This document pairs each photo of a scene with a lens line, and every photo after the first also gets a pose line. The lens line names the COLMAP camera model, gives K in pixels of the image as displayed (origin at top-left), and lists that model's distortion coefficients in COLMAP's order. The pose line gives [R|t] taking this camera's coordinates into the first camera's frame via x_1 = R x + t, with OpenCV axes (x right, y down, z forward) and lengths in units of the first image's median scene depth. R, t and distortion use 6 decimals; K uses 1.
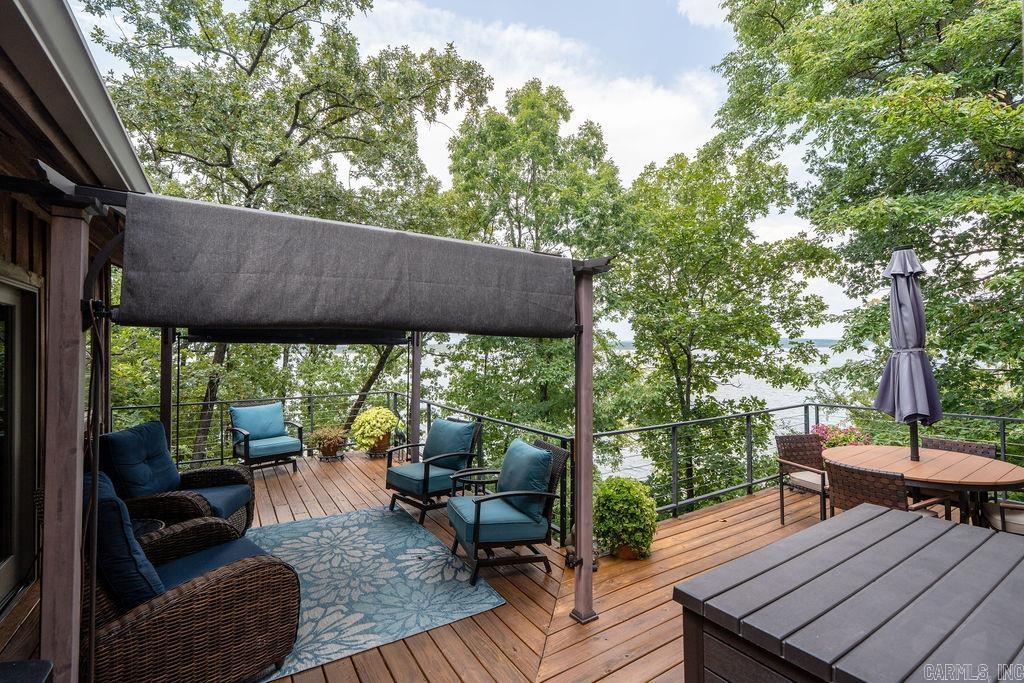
lens RADIAL K [[457.1, 0, 505.4], [0, 457.1, 345.0], [0, 0, 1]] dist [-0.005353, -0.000738]
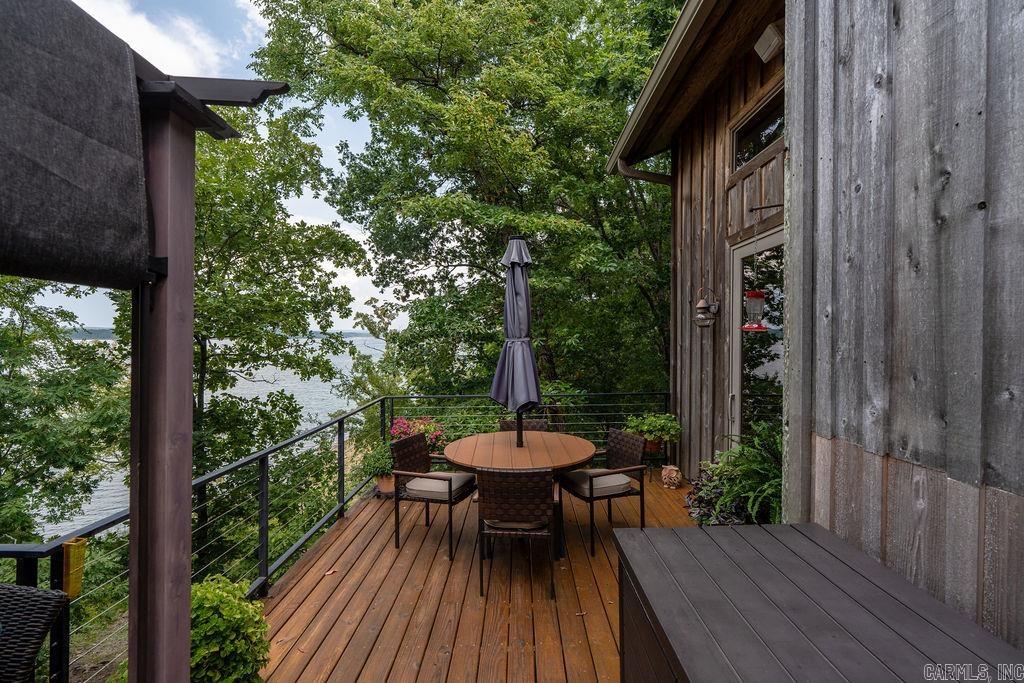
lens RADIAL K [[457.1, 0, 515.8], [0, 457.1, 344.9], [0, 0, 1]] dist [-0.005353, -0.000738]
pose [[0.516838, -0.000768, 0.856083, 0.002493], [-0.016206, 0.999812, 0.010681, 0.003591], [-0.855930, -0.019394, 0.516728, 0.137978]]
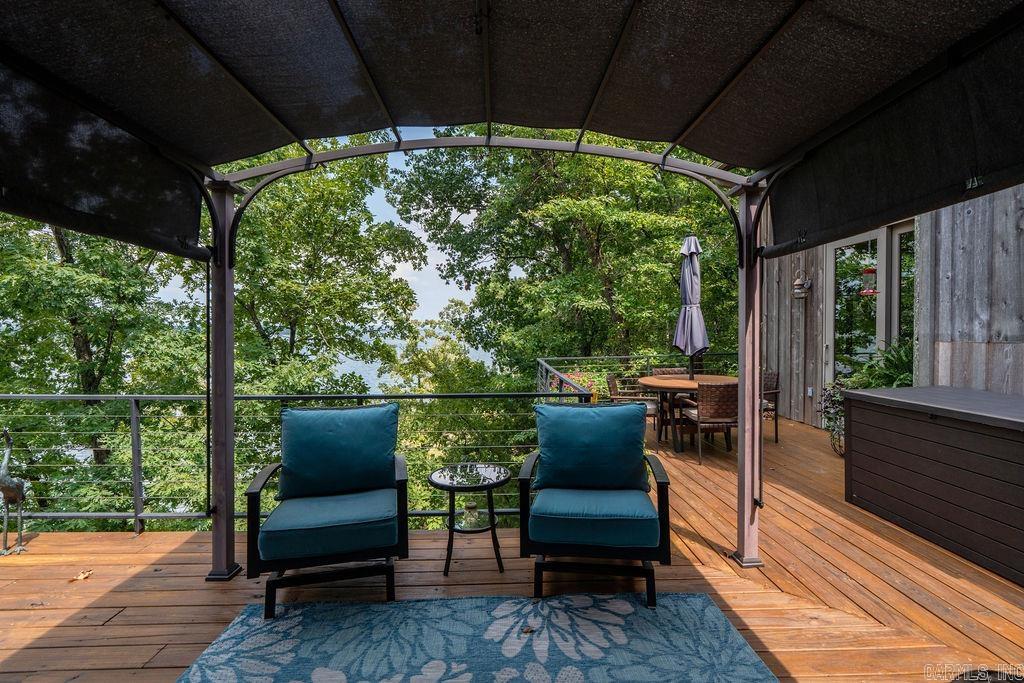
lens RADIAL K [[457.1, 0, 502.5], [0, 457.1, 346.0], [0, 0, 1]] dist [-0.005353, -0.000738]
pose [[0.503127, -0.021494, 0.863945, -0.205620], [-0.002243, 0.999655, 0.026176, 0.030041], [-0.864209, -0.015107, 0.502905, 0.225890]]
